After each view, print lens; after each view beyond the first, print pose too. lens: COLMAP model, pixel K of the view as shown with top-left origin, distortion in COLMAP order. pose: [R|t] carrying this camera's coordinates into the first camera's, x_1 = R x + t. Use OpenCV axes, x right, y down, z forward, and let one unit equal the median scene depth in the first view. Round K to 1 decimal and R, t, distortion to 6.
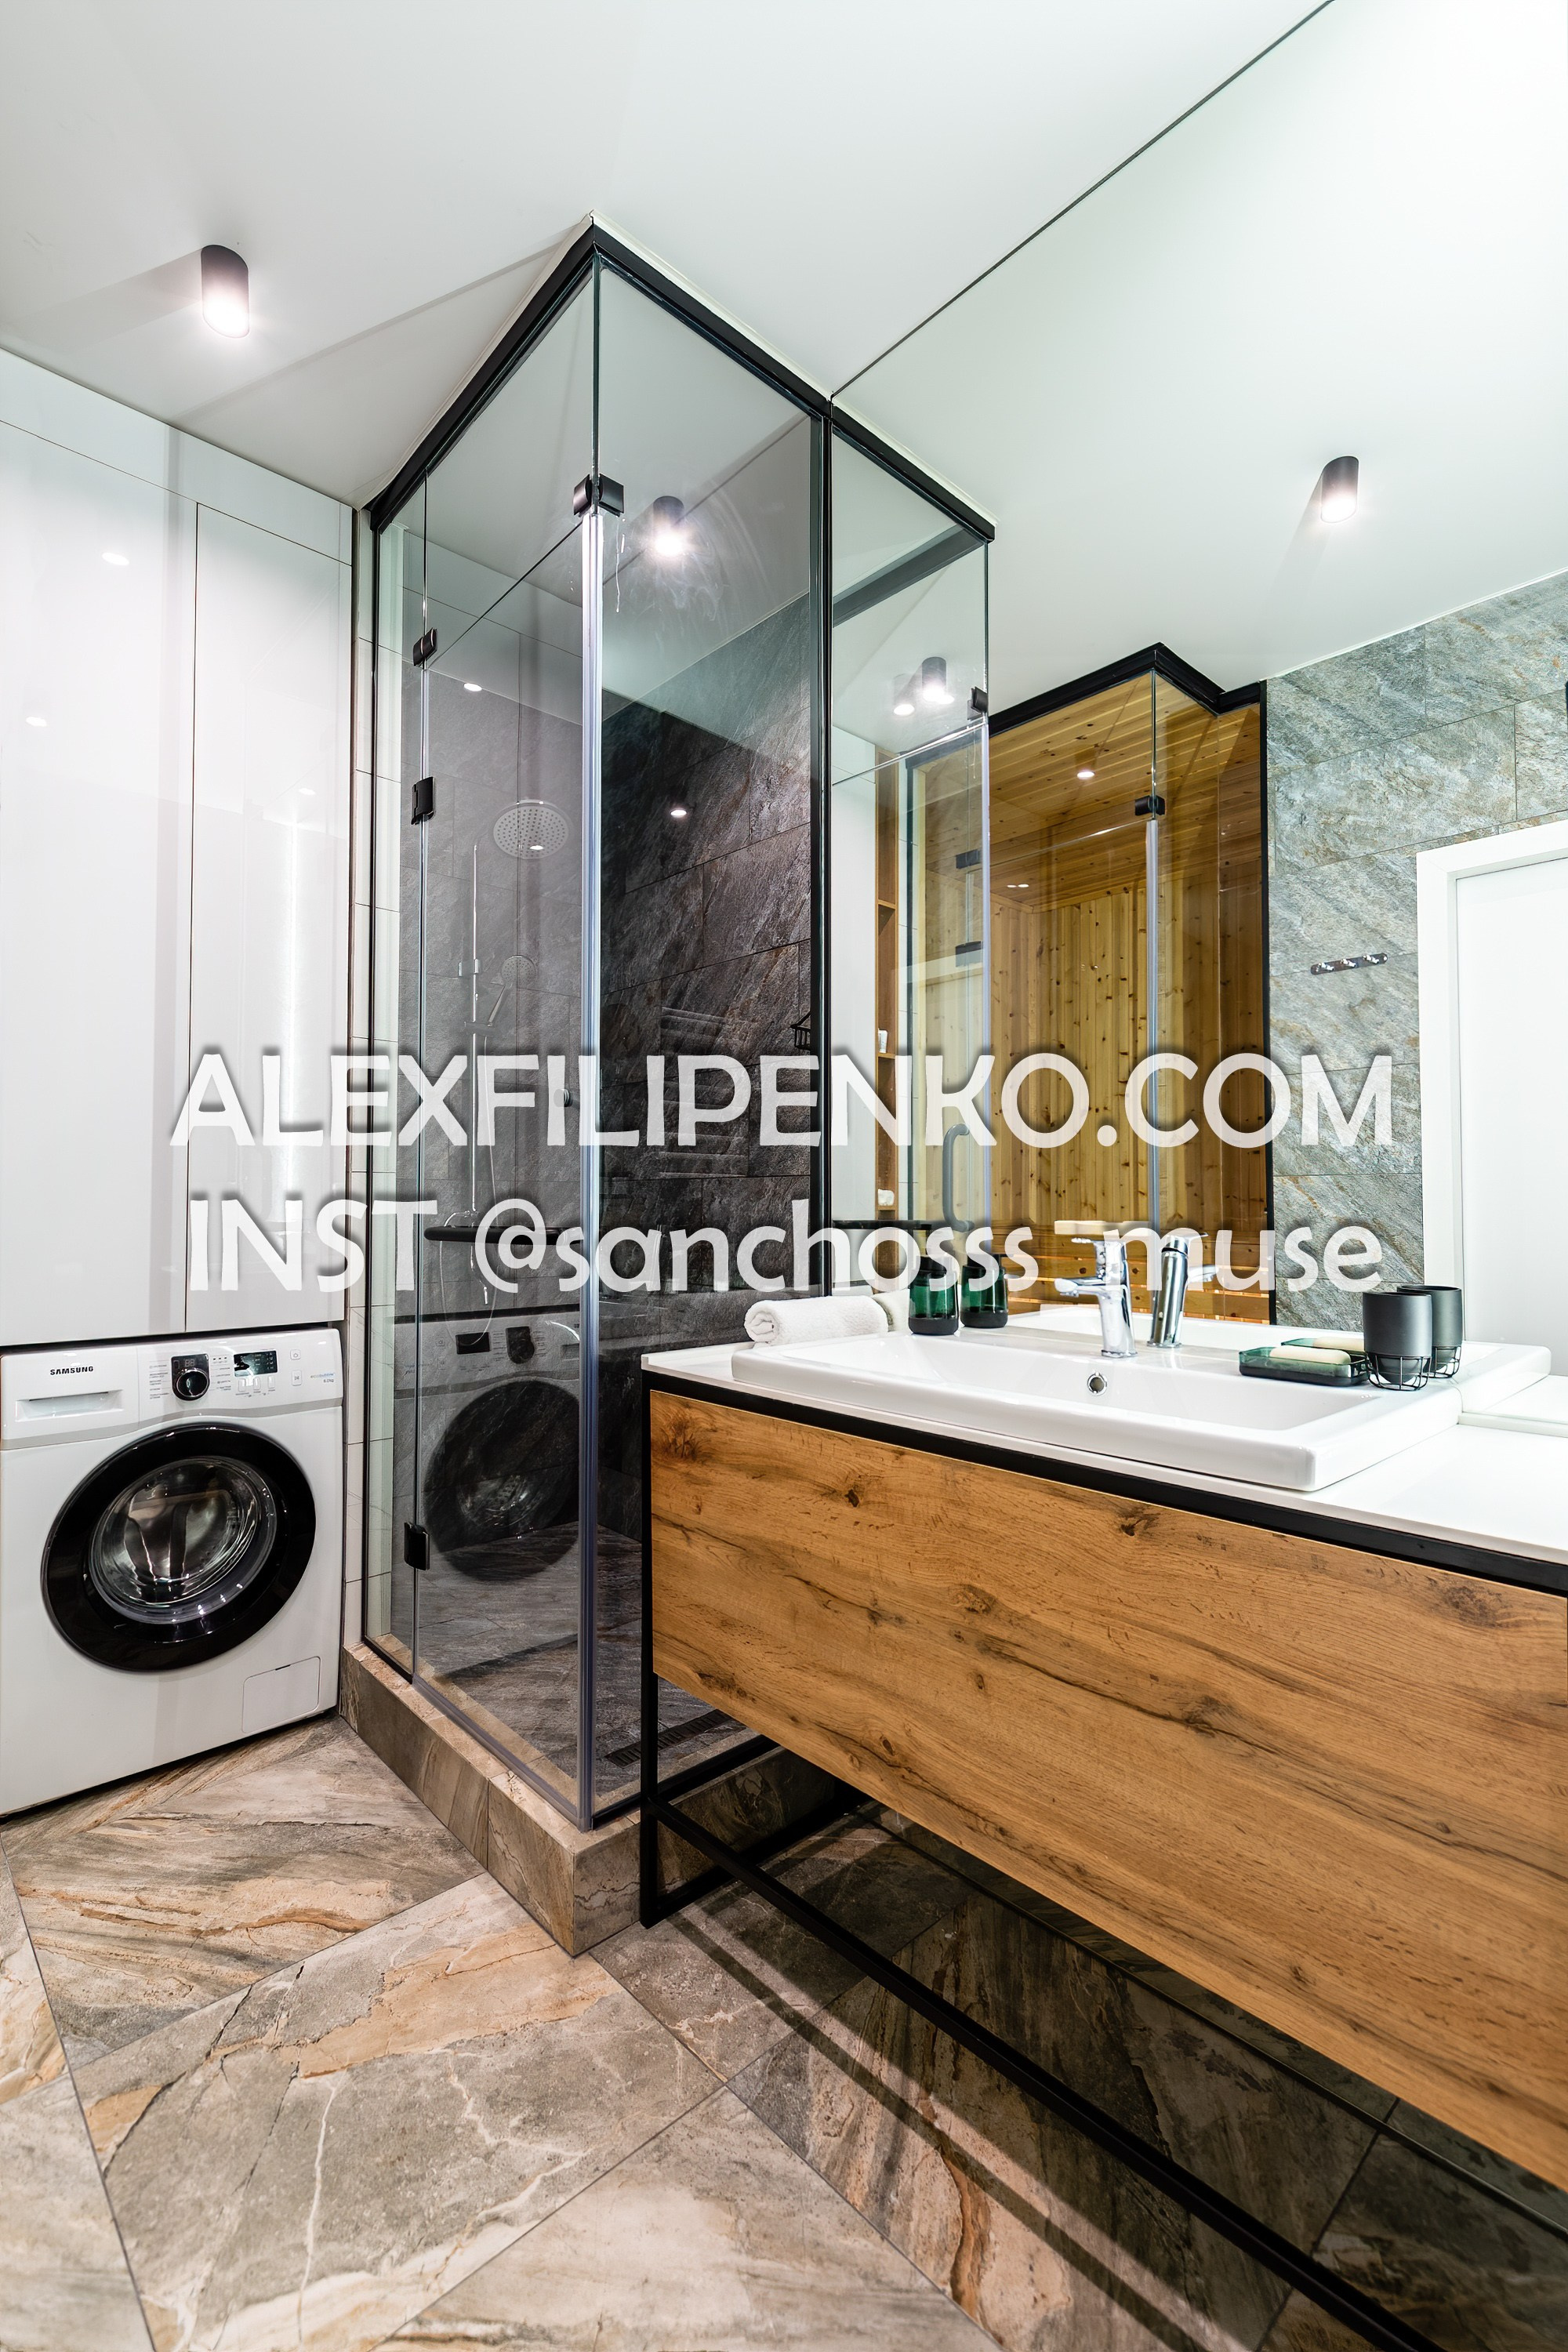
lens RADIAL K [[1035.1, 0, 784.0], [0, 1035.1, 1176.0], [0, 0, 1]] dist [0.006672, -0.004707]
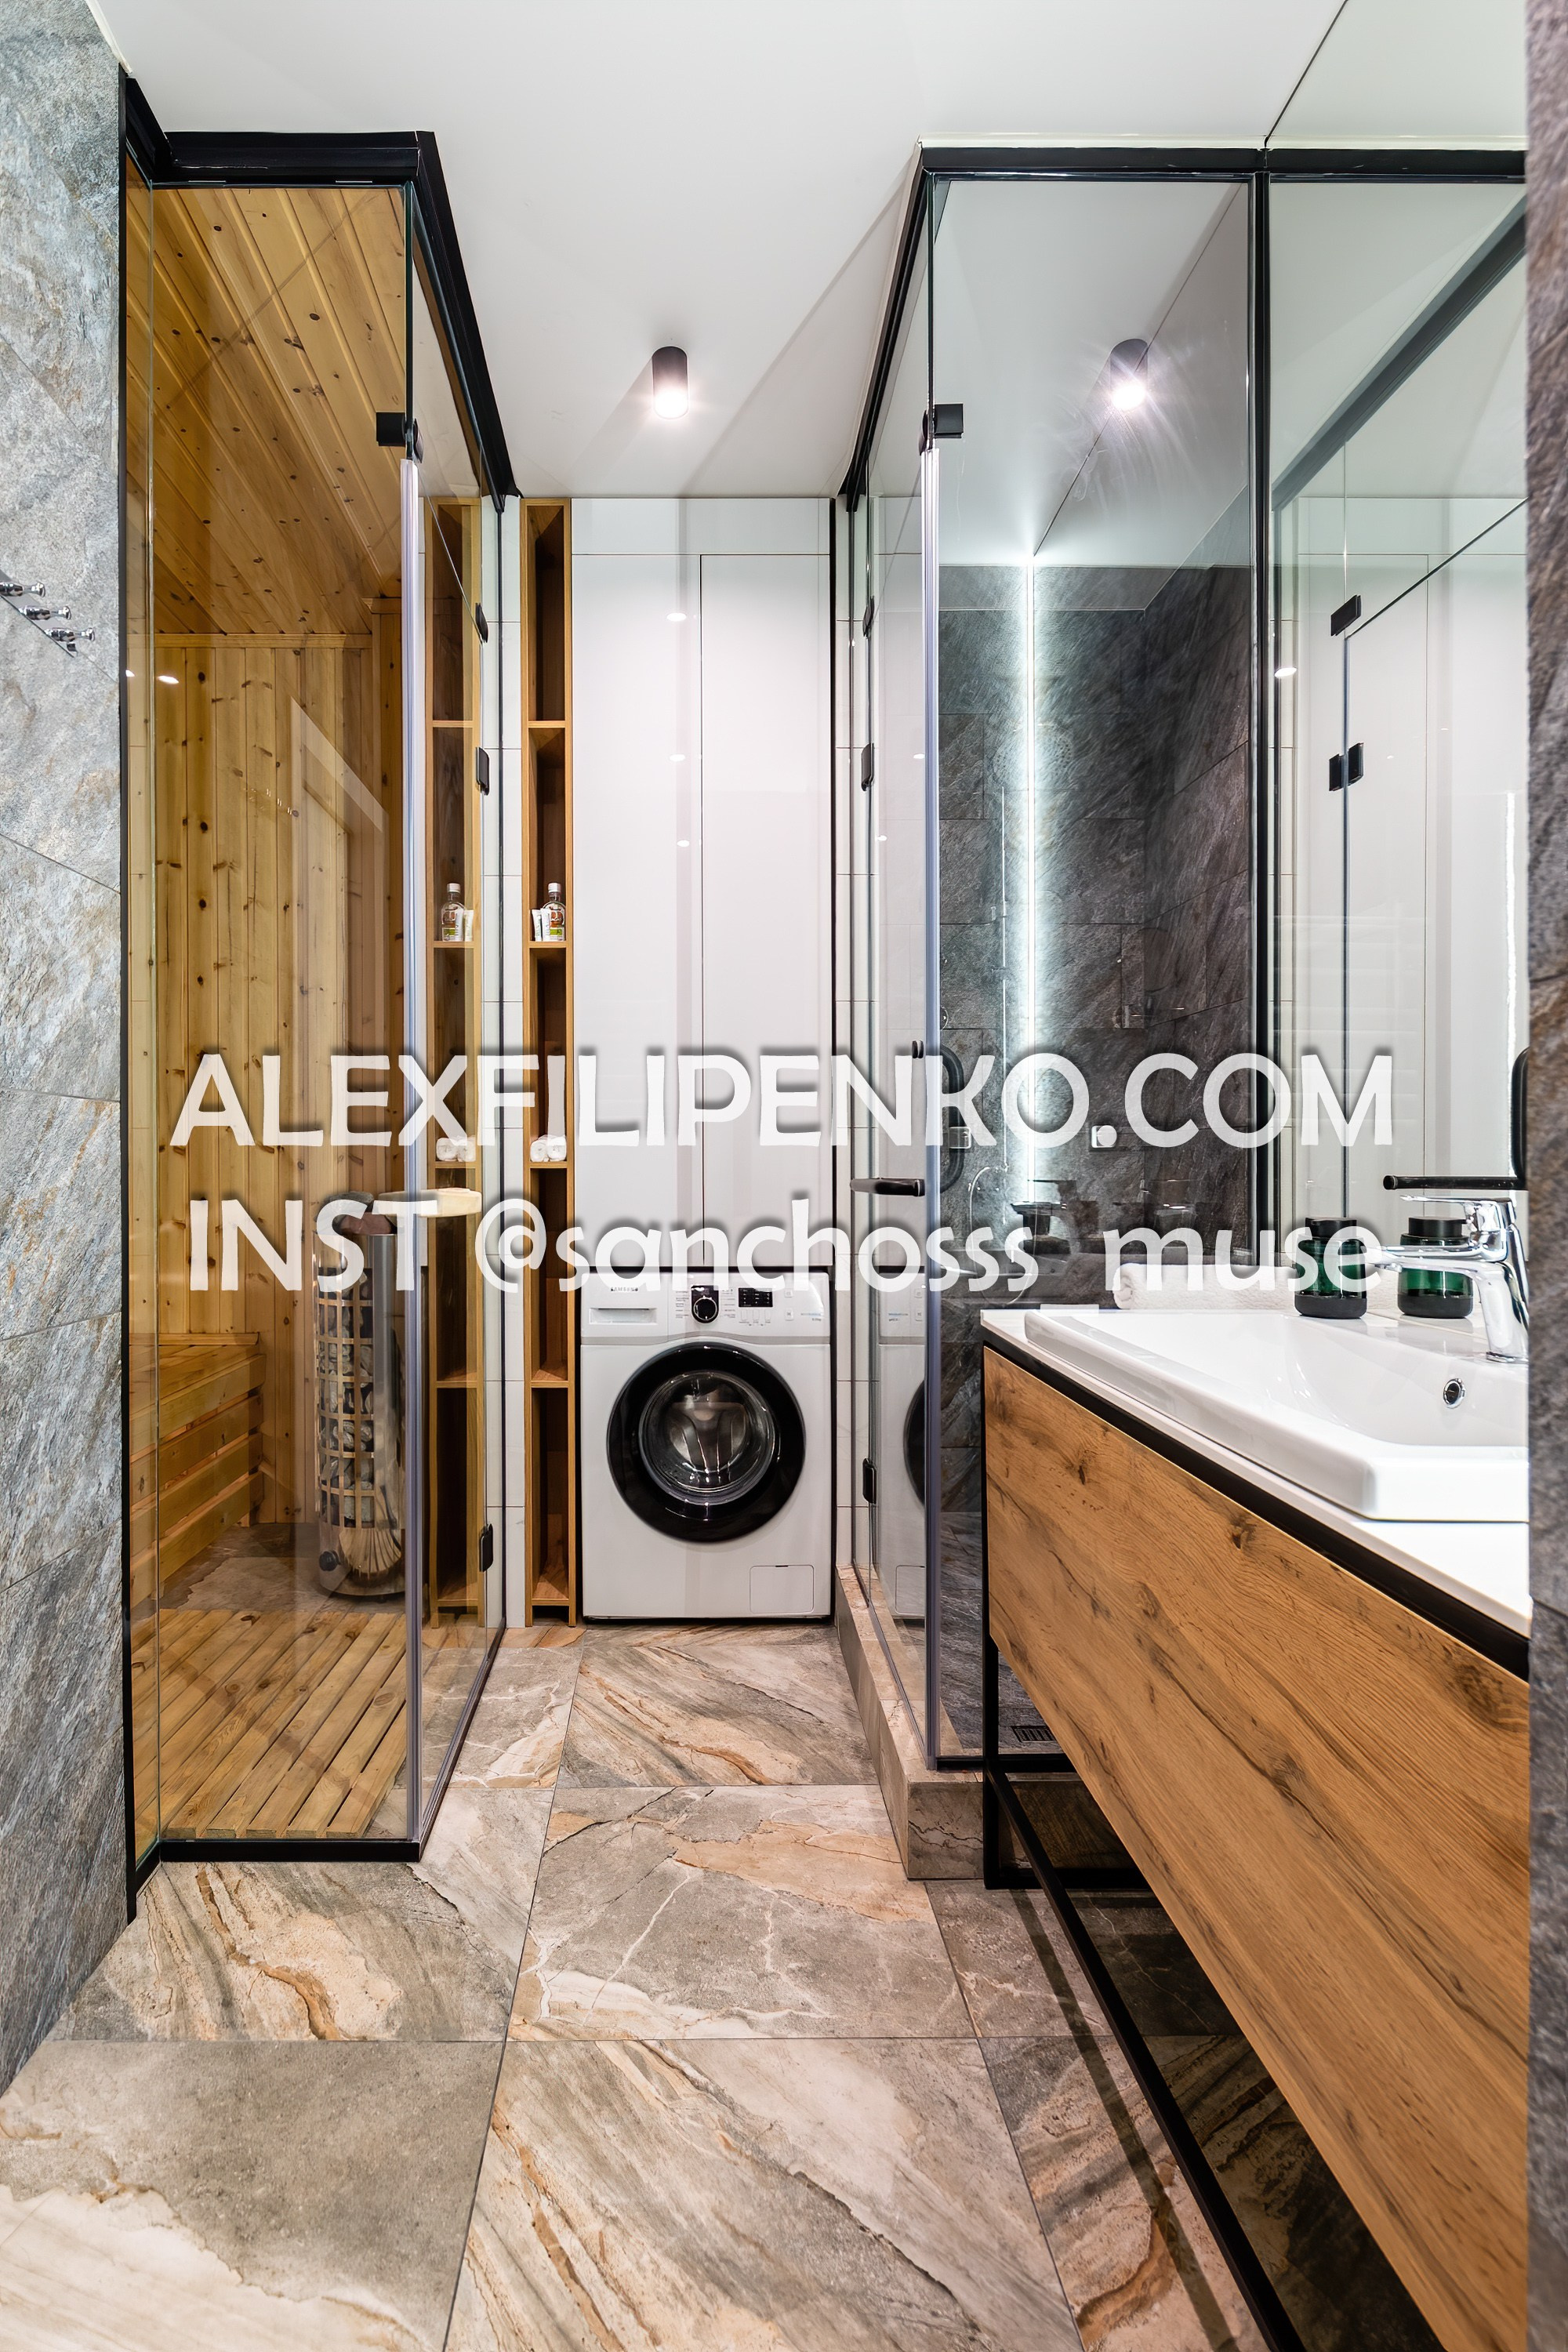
lens RADIAL K [[1162.0, 0, 677.9], [0, 1162.0, 1175.2], [0, 0, 1]] dist [0.005007, -0.006654]
pose [[0.723351, 0.005008, -0.690463, 0.452997], [0.020153, 0.999395, 0.028361, 0.010825], [0.690187, -0.034430, 0.722812, 0.022979]]
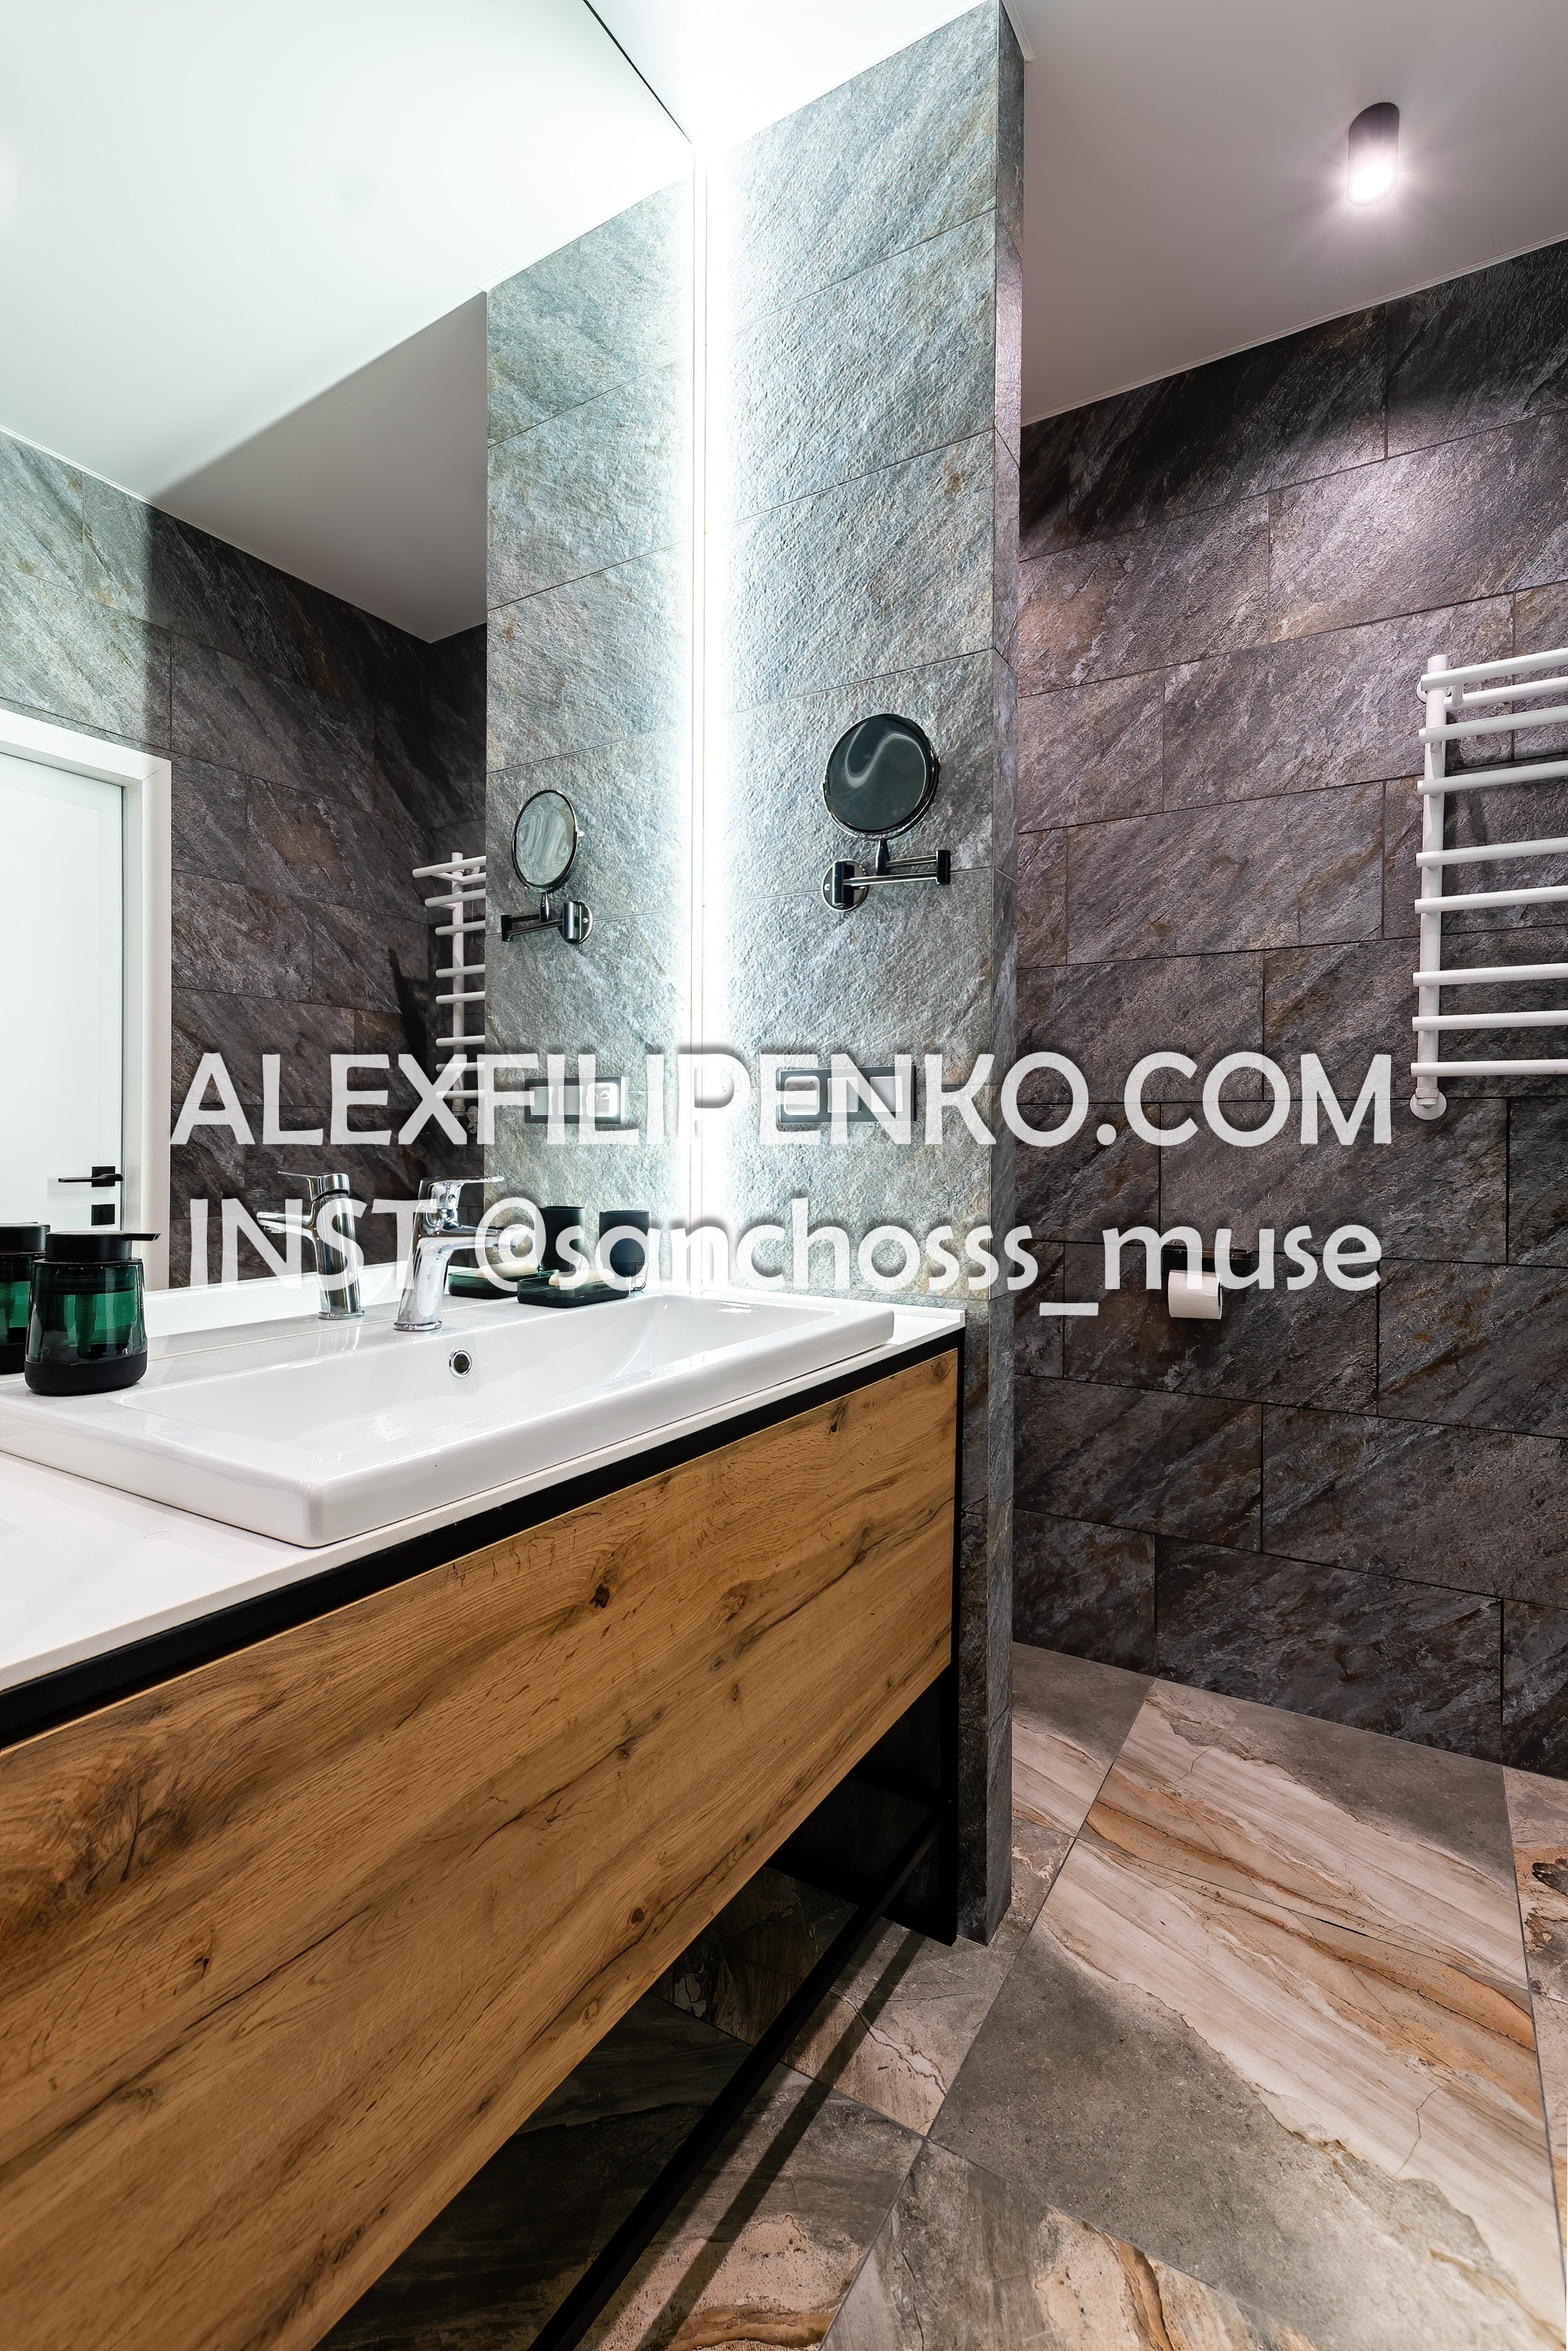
lens RADIAL K [[1034.6, 0, 784.0], [0, 1034.6, 1175.5], [0, 0, 1]] dist [0.006672, -0.004707]
pose [[-0.273992, -0.010196, 0.961678, -0.503186], [-0.014113, 0.999879, 0.006580, 0.042096], [-0.961628, -0.011770, -0.274103, 0.942632]]
